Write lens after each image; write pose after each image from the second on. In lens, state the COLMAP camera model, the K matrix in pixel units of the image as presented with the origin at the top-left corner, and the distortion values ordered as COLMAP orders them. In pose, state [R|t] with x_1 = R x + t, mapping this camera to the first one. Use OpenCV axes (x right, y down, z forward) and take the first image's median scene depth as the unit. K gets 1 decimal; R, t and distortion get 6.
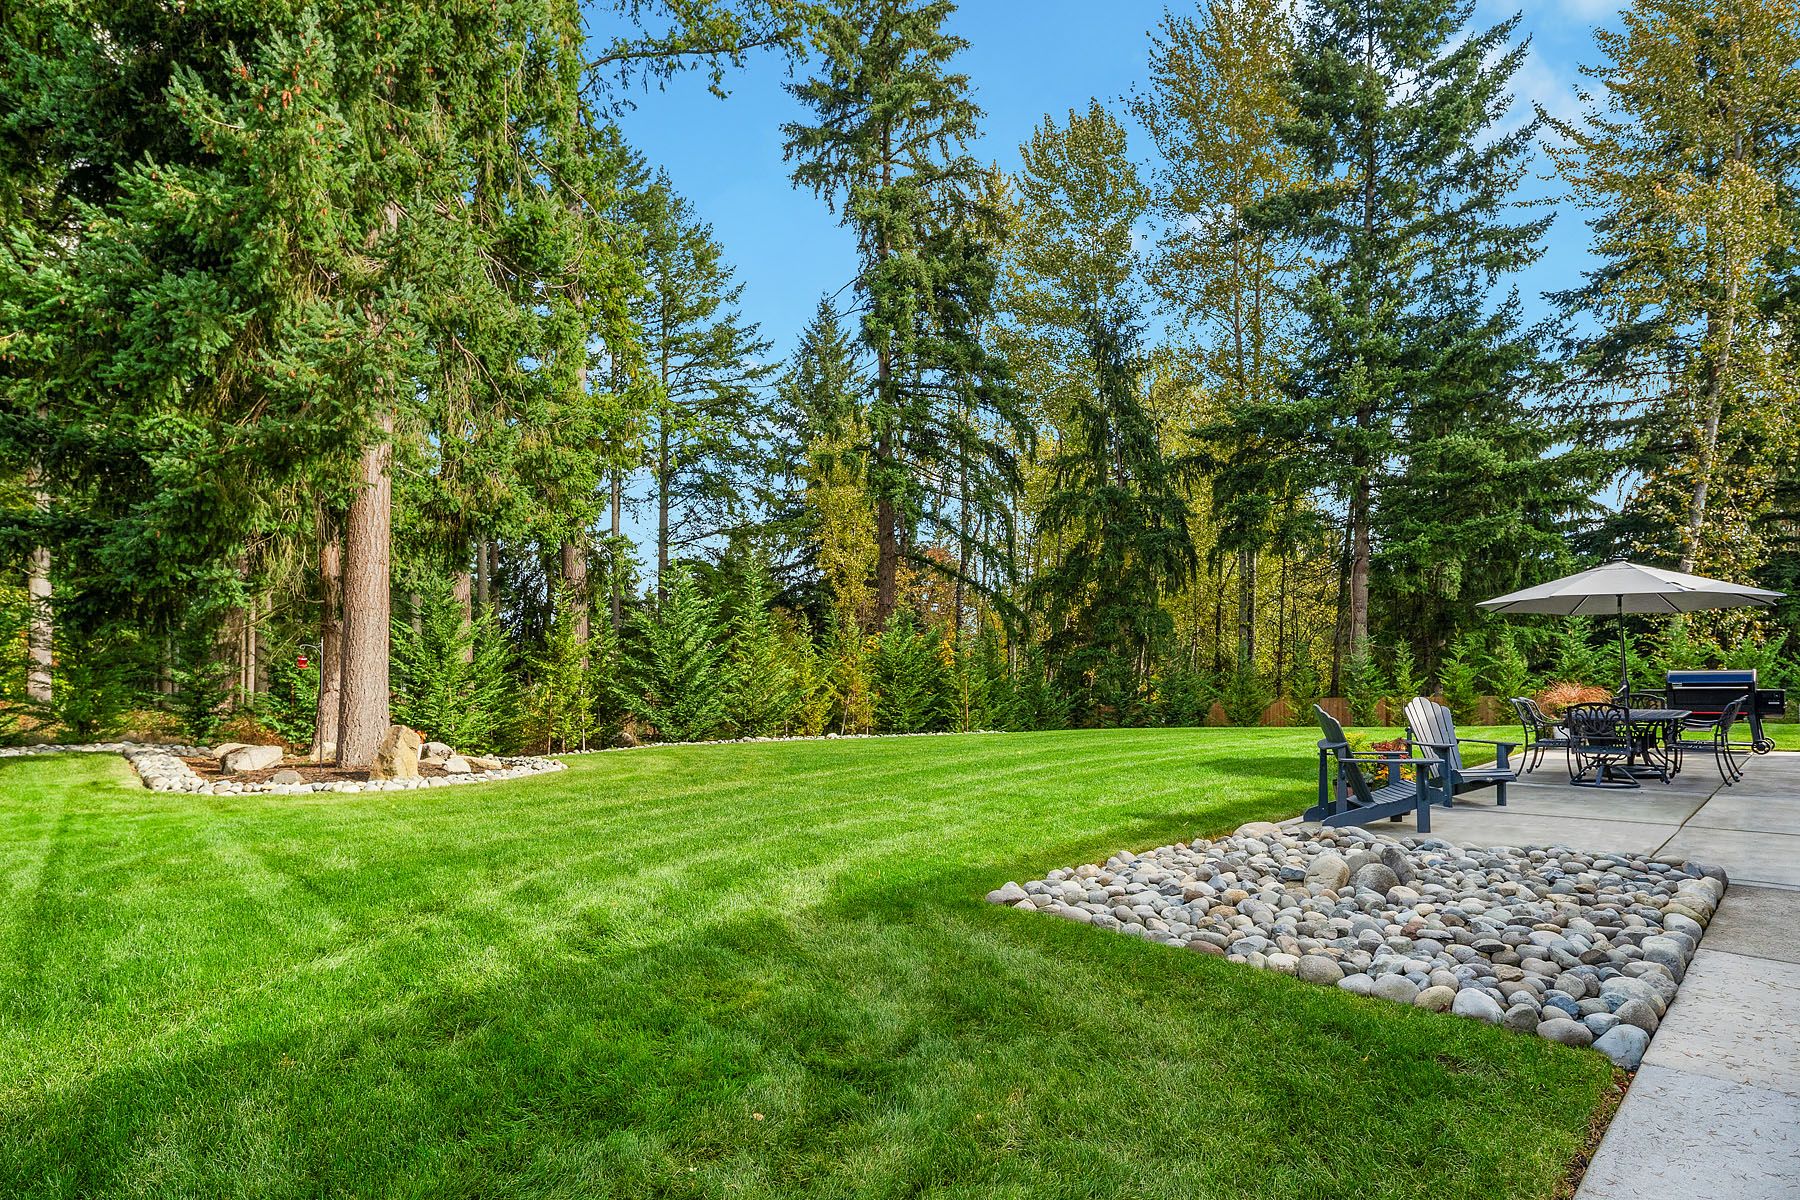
lens RADIAL K [[897.1, 0, 896.9], [0, 897.1, 646.2], [0, 0, 1]] dist [0.002828, -0.011762]
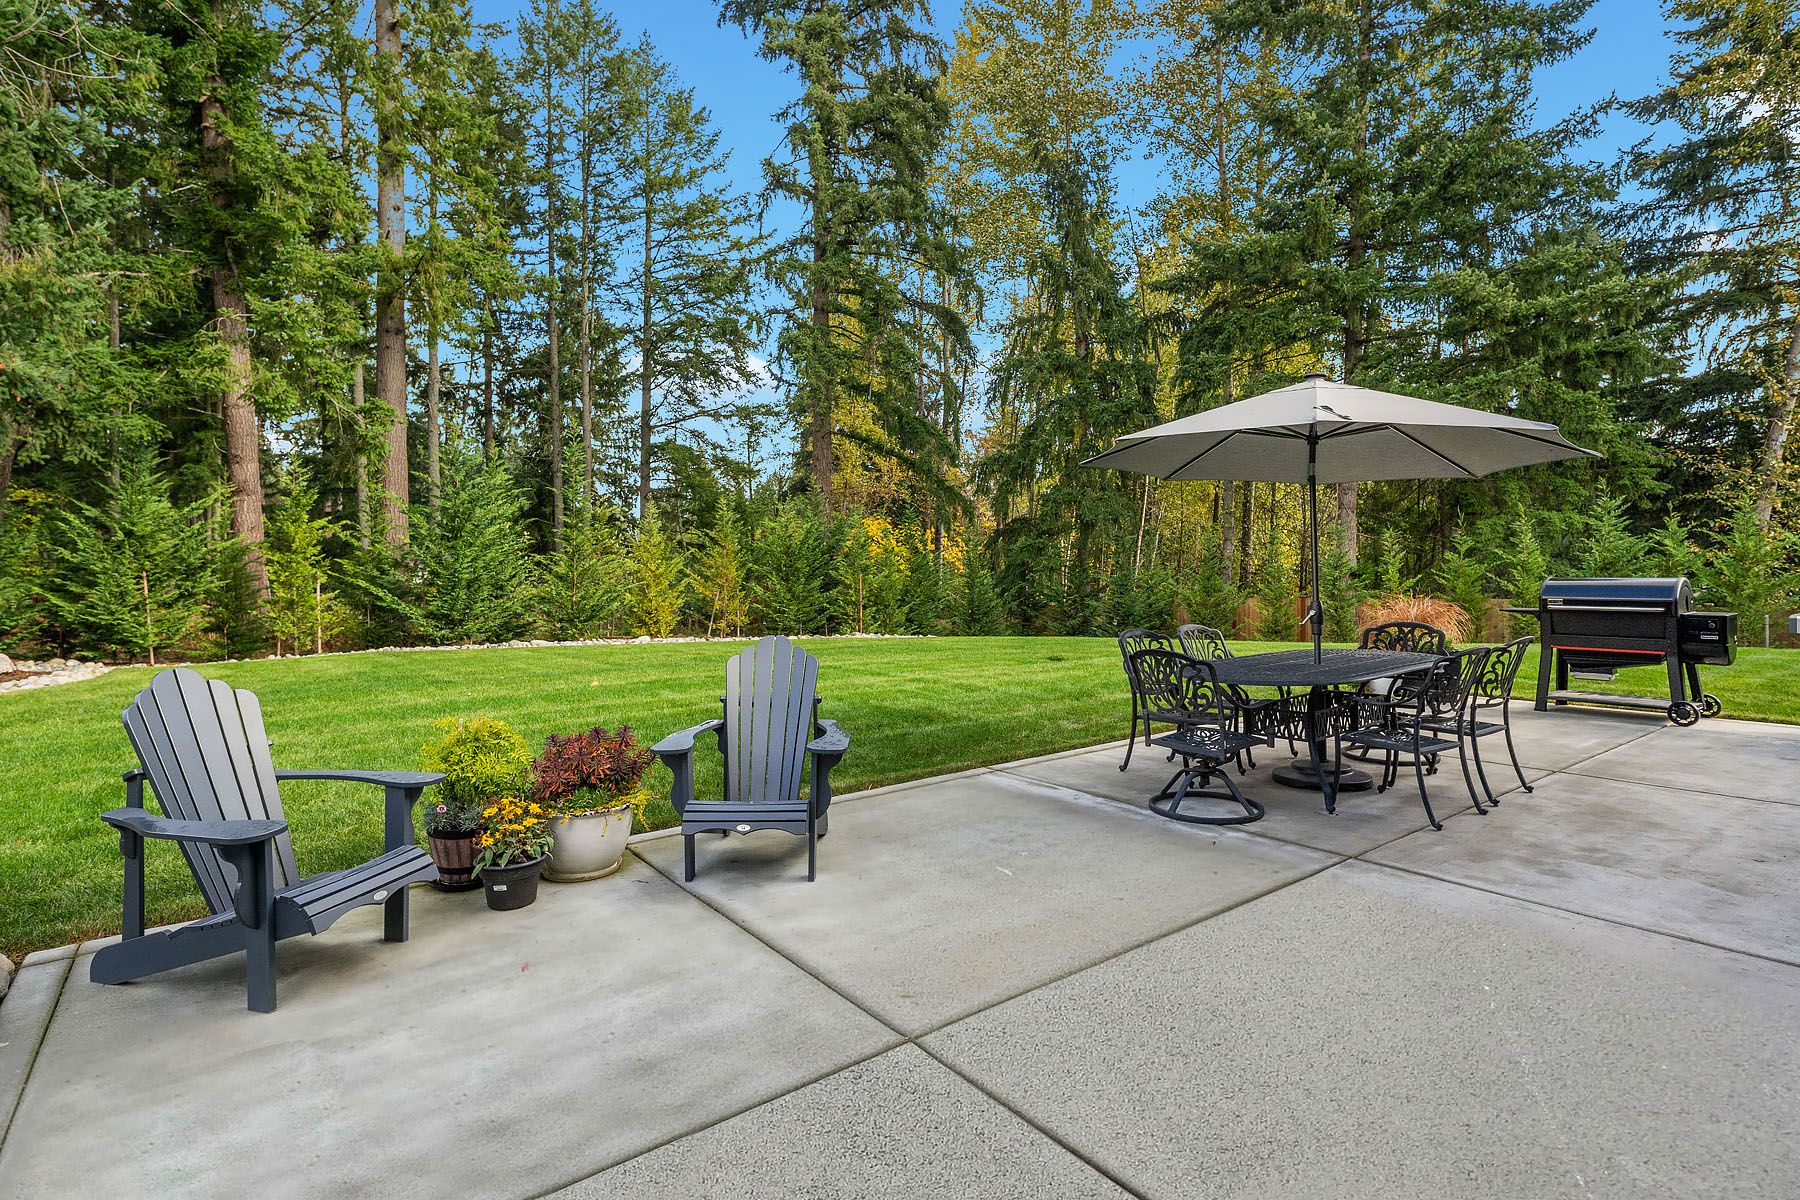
lens RADIAL K [[893.3, 0, 898.4], [0, 893.3, 549.4], [0, 0, 1]] dist [-0.003135, -0.000686]
pose [[0.993698, 0.005307, -0.111964, 0.179115], [-0.003456, 0.999854, 0.016717, -0.000242], [0.112036, -0.016225, 0.993572, 0.125209]]
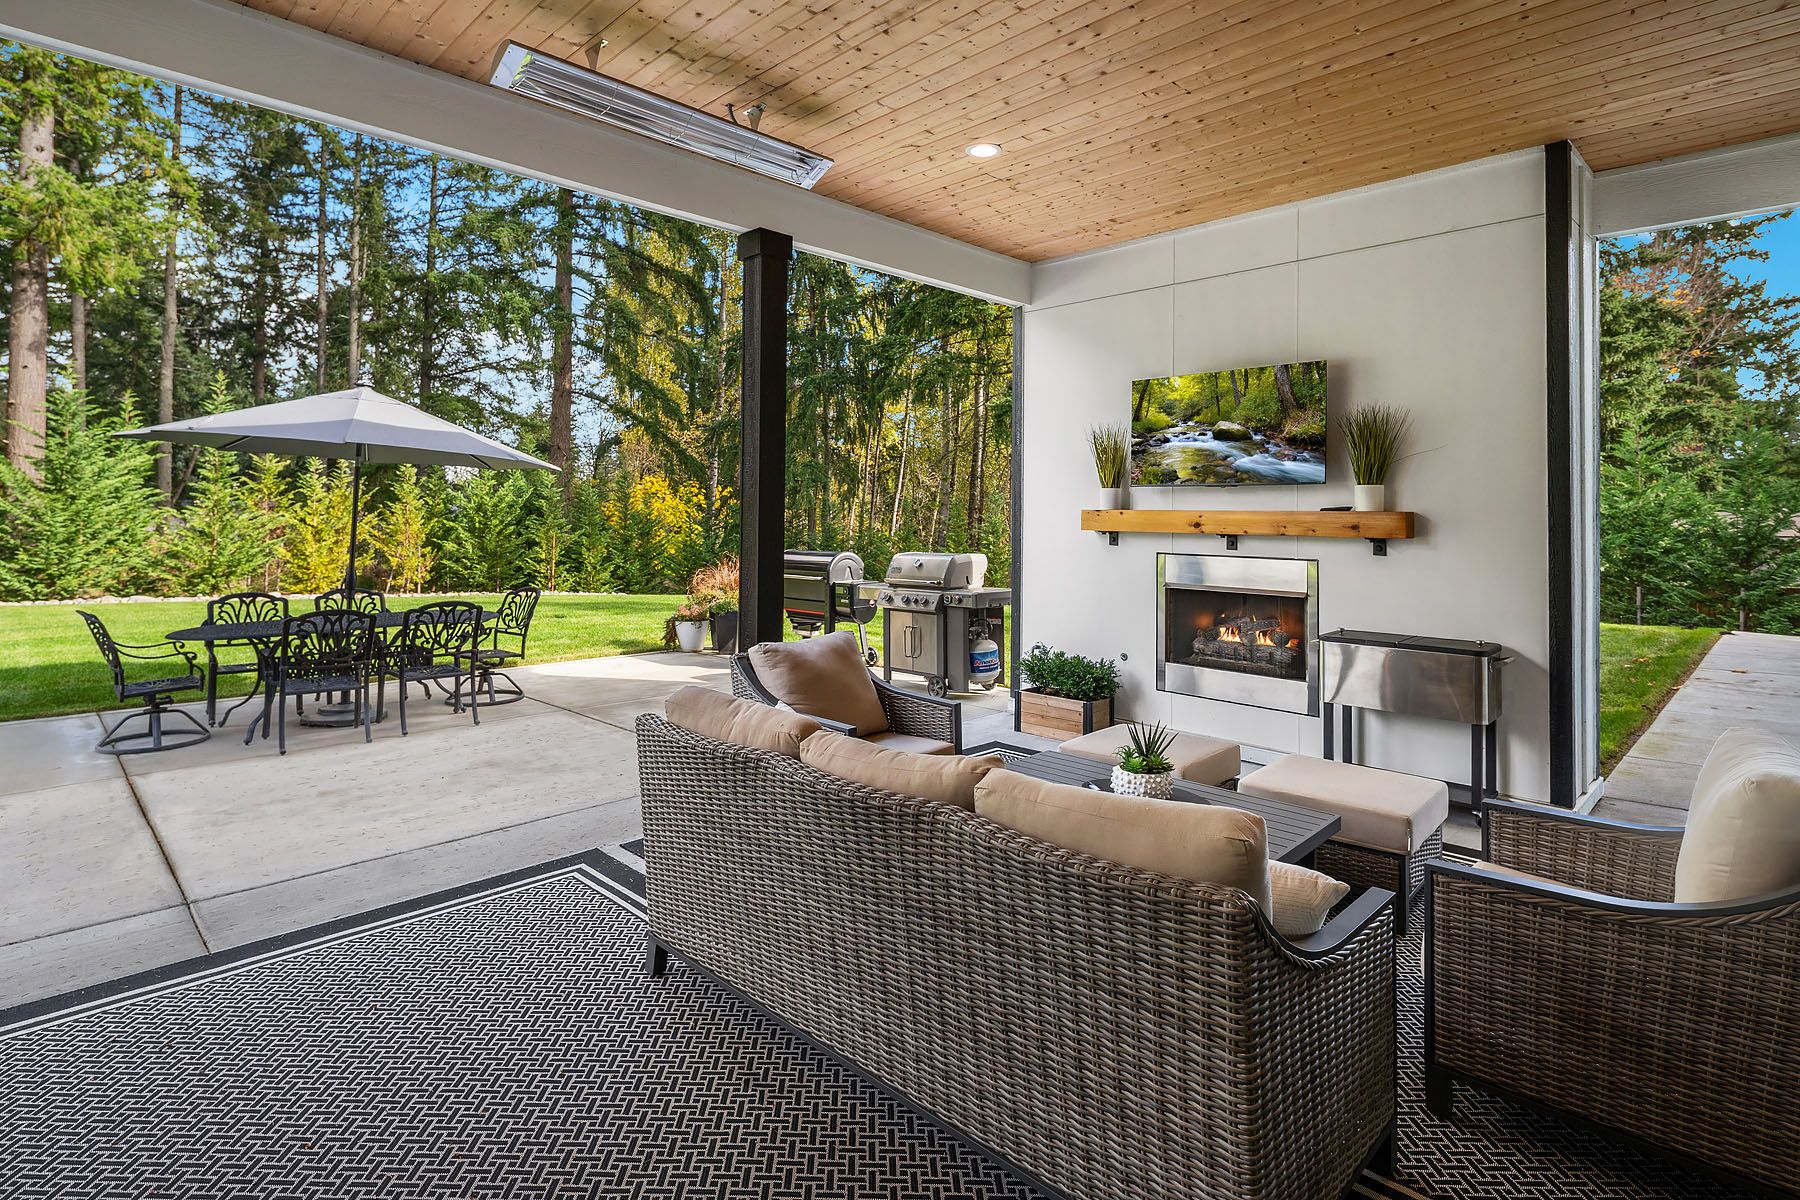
lens RADIAL K [[884.4, 0, 897.8], [0, 884.4, 482.3], [0, 0, 1]] dist [0.003155, 0.000418]
pose [[0.999531, 0.022971, 0.020258, 0.339816], [-0.022759, 0.999684, -0.010635, -0.008327], [-0.020496, 0.010169, 0.999738, 0.100112]]
